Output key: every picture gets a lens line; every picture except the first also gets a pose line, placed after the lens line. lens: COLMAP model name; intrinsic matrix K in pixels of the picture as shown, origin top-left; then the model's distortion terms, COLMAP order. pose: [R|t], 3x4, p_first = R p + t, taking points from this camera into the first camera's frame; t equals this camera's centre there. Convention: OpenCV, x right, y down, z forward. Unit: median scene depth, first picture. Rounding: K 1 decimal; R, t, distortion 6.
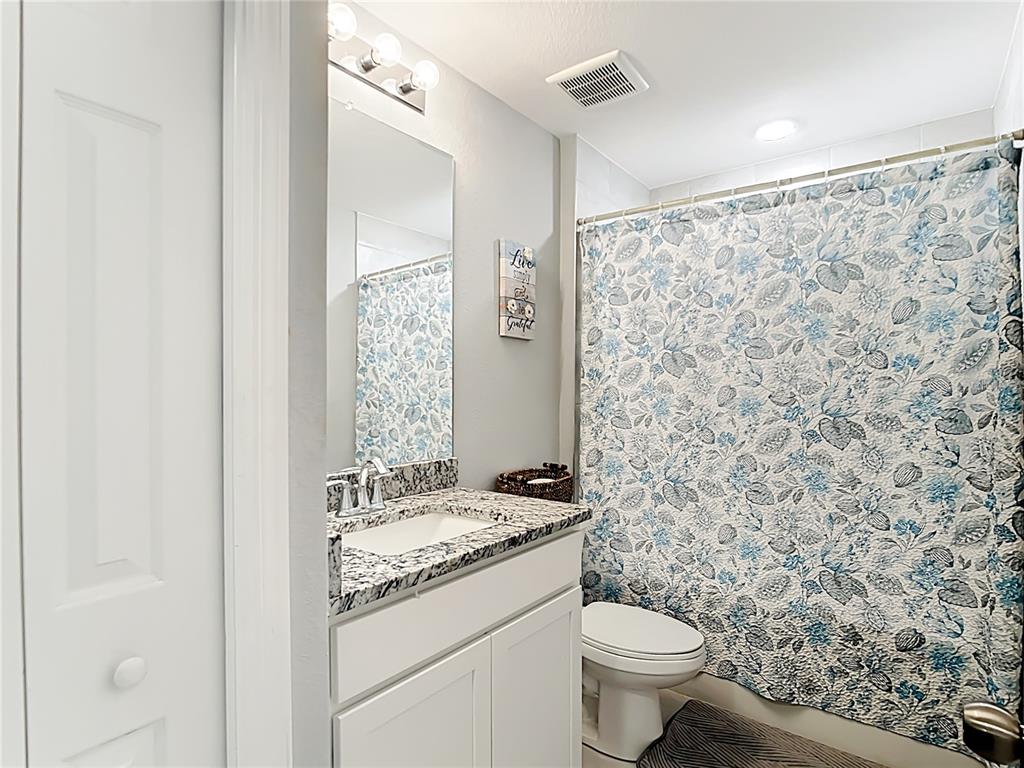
lens RADIAL K [[543.0, 0, 504.4], [0, 543.0, 383.6], [0, 0, 1]] dist [-0.030138, 0.012487]
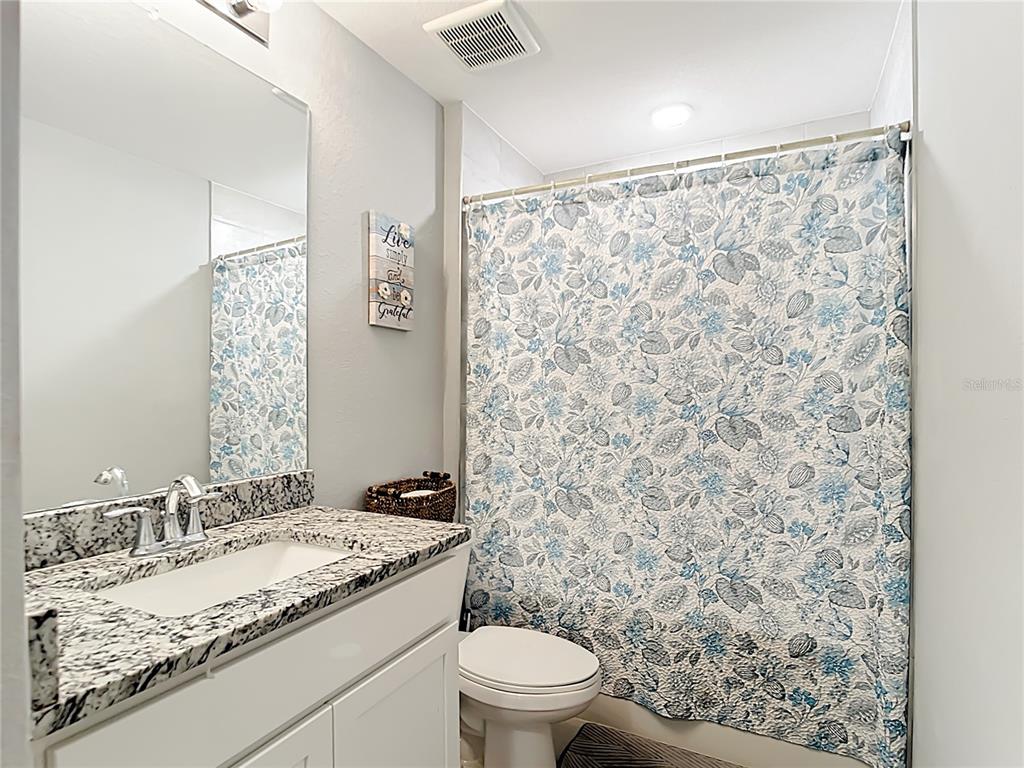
lens RADIAL K [[543.0, 0, 504.4], [0, 543.0, 383.6], [0, 0, 1]] dist [-0.030138, 0.012487]
pose [[0.983976, -0.000686, 0.178299, 0.051511], [0.000965, 0.999998, -0.001478, 0.006358], [-0.178298, 0.001626, 0.983975, 0.132130]]
